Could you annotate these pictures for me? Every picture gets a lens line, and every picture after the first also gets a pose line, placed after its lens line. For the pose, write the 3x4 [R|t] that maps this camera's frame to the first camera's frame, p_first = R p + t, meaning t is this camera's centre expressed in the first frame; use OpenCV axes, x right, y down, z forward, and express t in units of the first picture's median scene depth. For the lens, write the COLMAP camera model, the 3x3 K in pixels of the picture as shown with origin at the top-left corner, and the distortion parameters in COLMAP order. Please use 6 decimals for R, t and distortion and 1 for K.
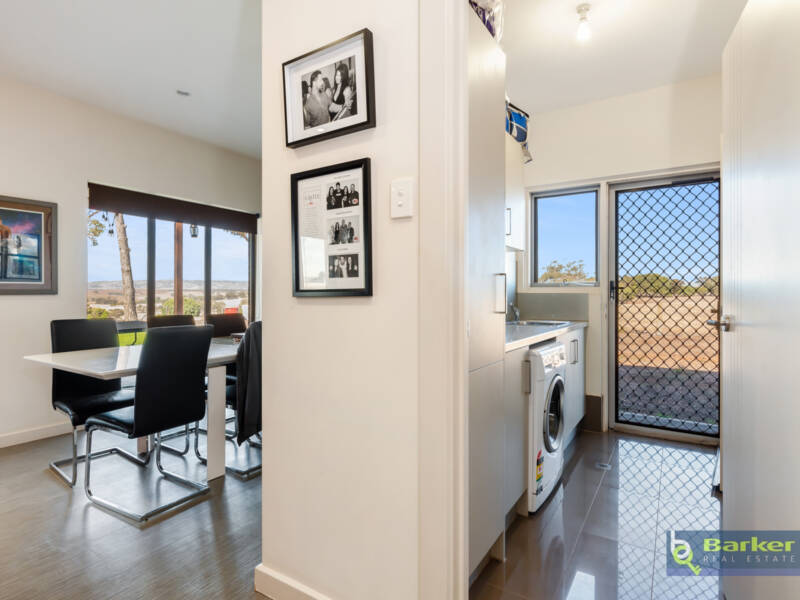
lens RADIAL K [[428.2, 0, 406.2], [0, 428.2, 291.5], [0, 0, 1]] dist [0.007464, 0.000981]
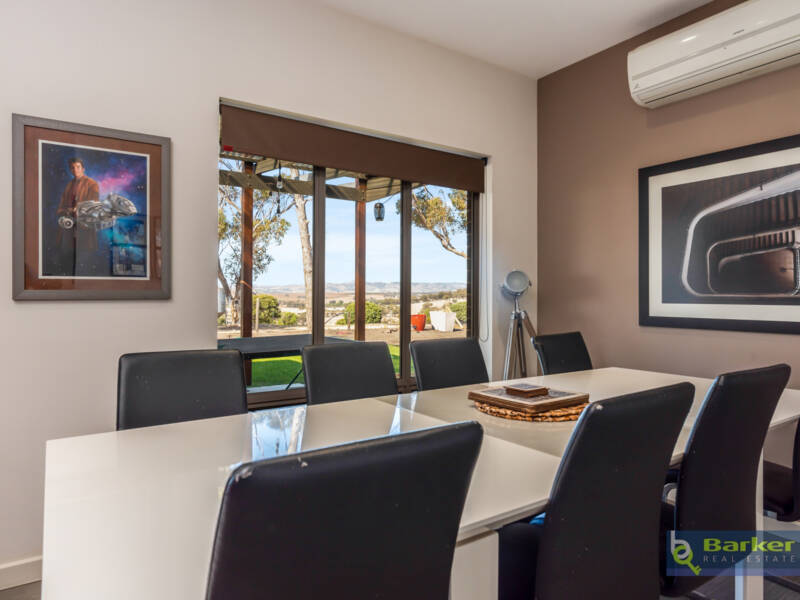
lens RADIAL K [[516.2, 0, 402.1], [0, 516.2, 296.3], [0, 0, 1]] dist [-0.004418, -0.000981]
pose [[0.917938, 0.001947, -0.396718, -0.192051], [-0.000968, 0.999996, 0.002670, -0.000204], [0.396722, -0.002067, 0.917936, 0.363805]]
